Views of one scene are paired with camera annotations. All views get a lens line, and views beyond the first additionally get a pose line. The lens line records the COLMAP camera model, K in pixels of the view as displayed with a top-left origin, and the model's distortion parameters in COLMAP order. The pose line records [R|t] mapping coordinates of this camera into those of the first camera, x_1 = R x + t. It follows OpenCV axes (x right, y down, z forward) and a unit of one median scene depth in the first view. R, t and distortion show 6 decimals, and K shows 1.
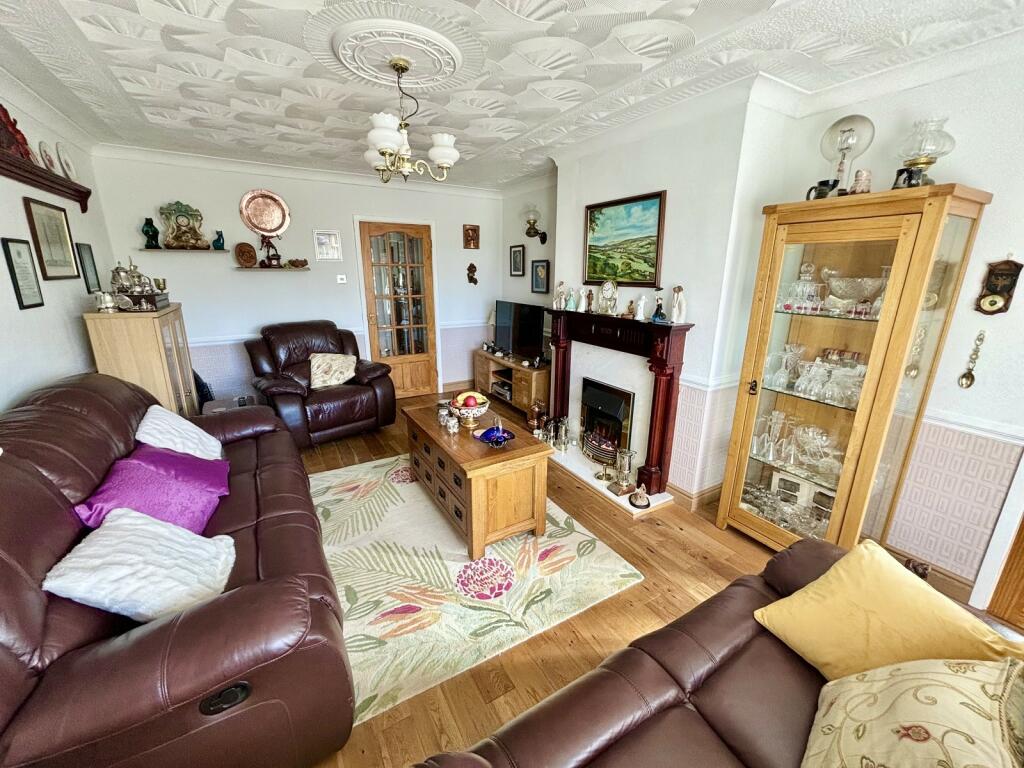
lens RADIAL K [[409.7, 0, 508.6], [0, 409.7, 386.5], [0, 0, 1]] dist [0.000953, 0.000196]
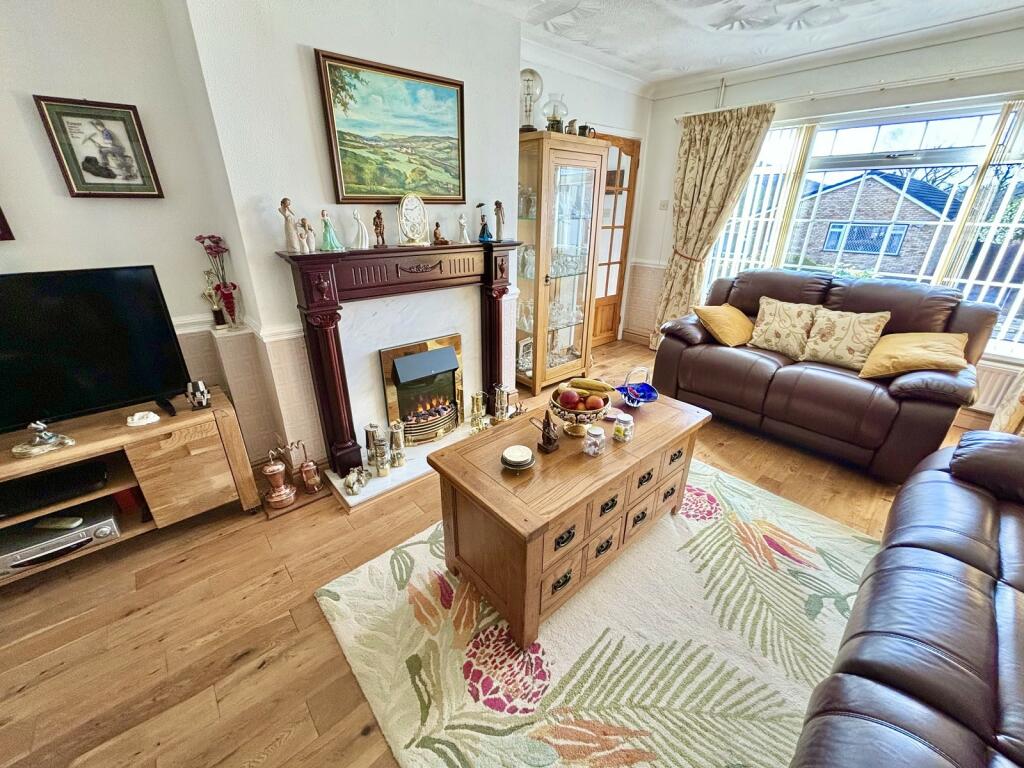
lens RADIAL K [[414.1, 0, 512.0], [0, 414.1, 384.0], [0, 0, 1]] dist [-0.001617, -0.000012]
pose [[-0.194381, -0.394905, 0.897923, -0.558556], [0.264084, 0.860518, 0.435623, -0.246891], [-0.944709, 0.321804, -0.062980, 0.996475]]
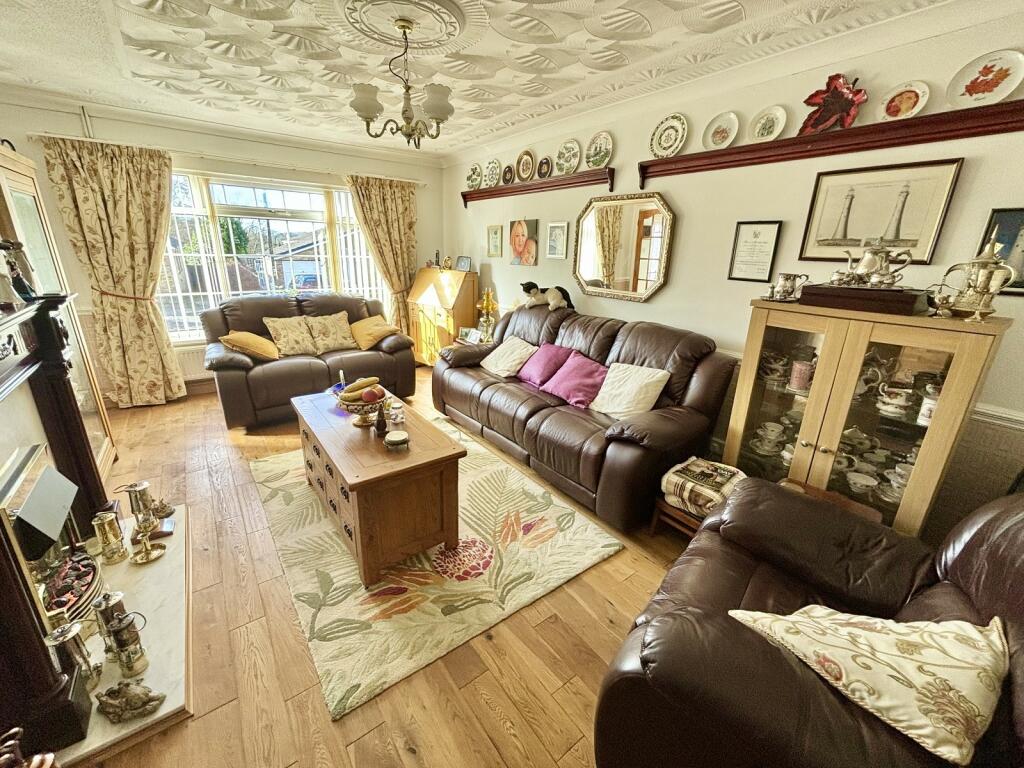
lens RADIAL K [[409.7, 0, 508.6], [0, 409.7, 386.5], [0, 0, 1]] dist [0.000953, 0.000196]
pose [[-0.992744, -0.000114, -0.120243, -0.253246], [-0.068345, 0.823298, 0.563480, -0.402407], [0.098932, 0.567610, -0.817332, 1.485514]]
